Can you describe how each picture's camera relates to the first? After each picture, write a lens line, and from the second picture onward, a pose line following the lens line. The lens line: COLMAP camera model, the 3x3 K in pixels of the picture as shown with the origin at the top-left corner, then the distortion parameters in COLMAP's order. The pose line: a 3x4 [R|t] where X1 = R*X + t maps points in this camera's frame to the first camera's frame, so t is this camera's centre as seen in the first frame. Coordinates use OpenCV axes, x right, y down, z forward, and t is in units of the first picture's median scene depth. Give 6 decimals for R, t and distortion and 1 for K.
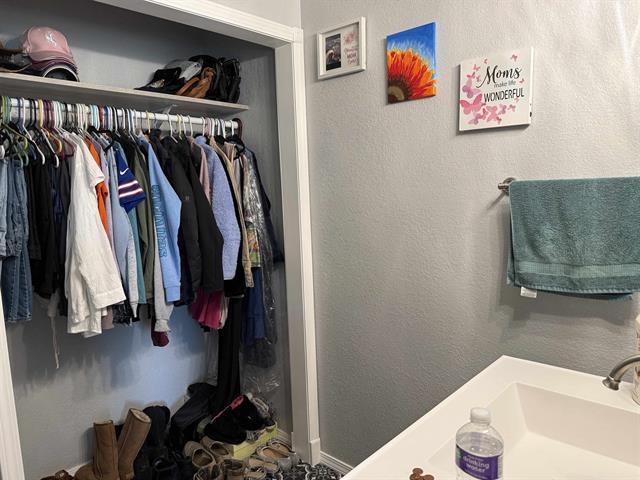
lens RADIAL K [[454.8, 0, 317.0], [0, 454.8, 242.3], [0, 0, 1]] dist [0.026226, -0.030116]
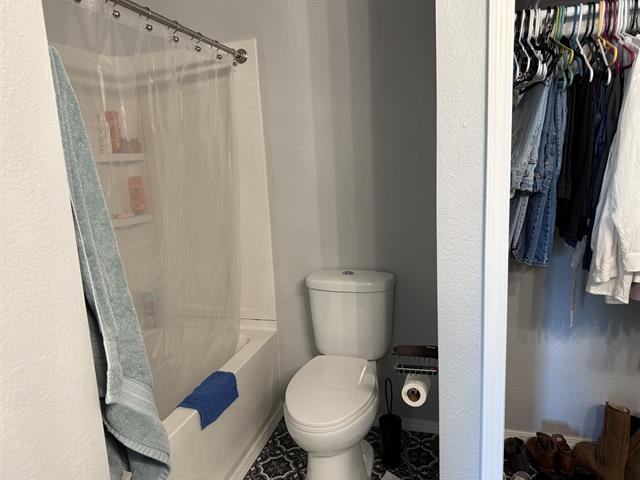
lens RADIAL K [[454.8, 0, 317.0], [0, 454.8, 242.3], [0, 0, 1]] dist [0.026226, -0.030116]
pose [[0.449339, 0.176005, -0.875852, -0.055328], [-0.079128, 0.984388, 0.157221, 0.019337], [0.889850, -0.001341, 0.456251, 0.193558]]
